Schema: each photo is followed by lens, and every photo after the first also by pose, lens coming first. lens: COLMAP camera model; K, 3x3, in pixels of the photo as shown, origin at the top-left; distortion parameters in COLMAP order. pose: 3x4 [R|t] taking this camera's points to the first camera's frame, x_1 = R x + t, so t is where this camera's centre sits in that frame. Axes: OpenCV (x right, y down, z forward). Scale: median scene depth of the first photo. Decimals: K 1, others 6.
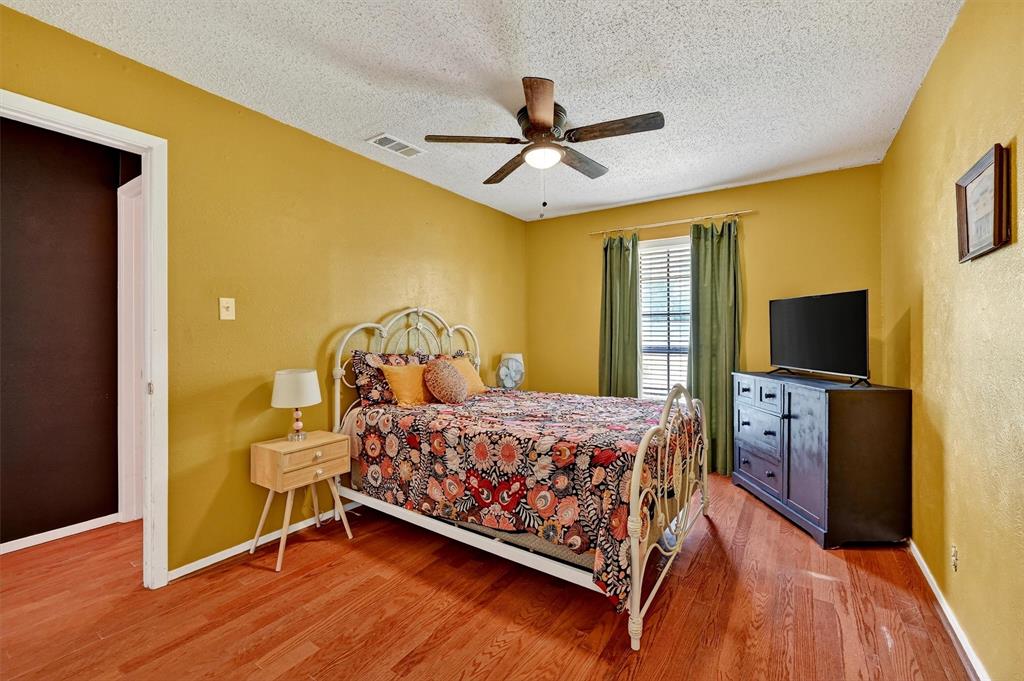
lens RADIAL K [[425.8, 0, 518.3], [0, 425.8, 339.2], [0, 0, 1]] dist [-0.001314, 0.000064]
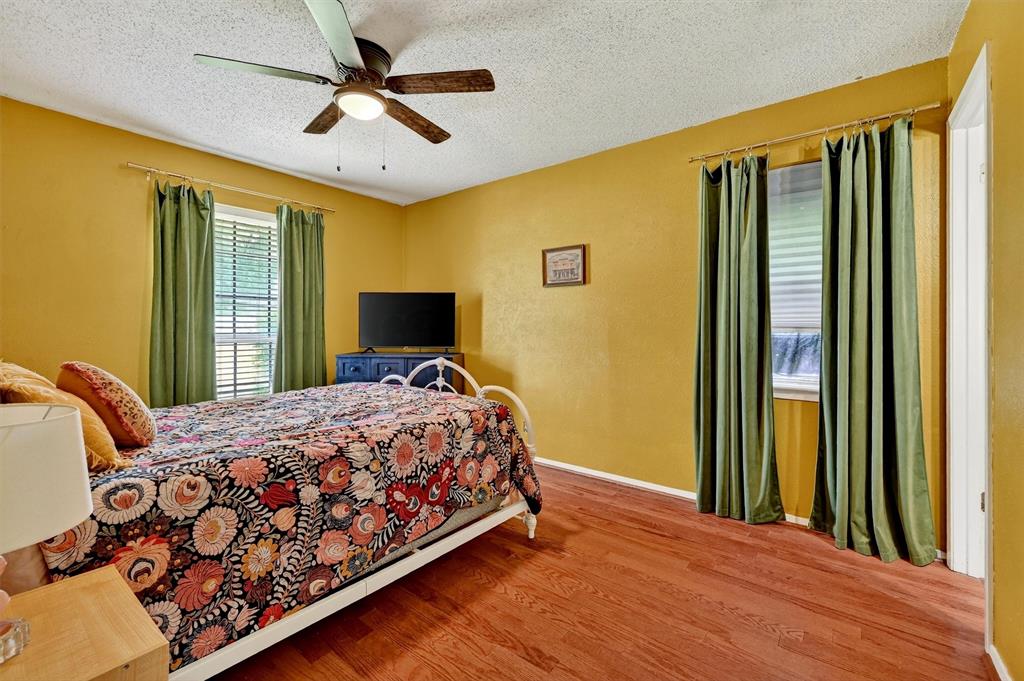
lens RADIAL K [[425.8, 0, 520.1], [0, 425.8, 330.4], [0, 0, 1]] dist [-0.001314, 0.000064]
pose [[0.085190, -0.007157, 0.996339, -0.841574], [0.014282, 0.999880, 0.005961, 0.023055], [-0.996262, 0.013722, 0.085282, 0.676315]]
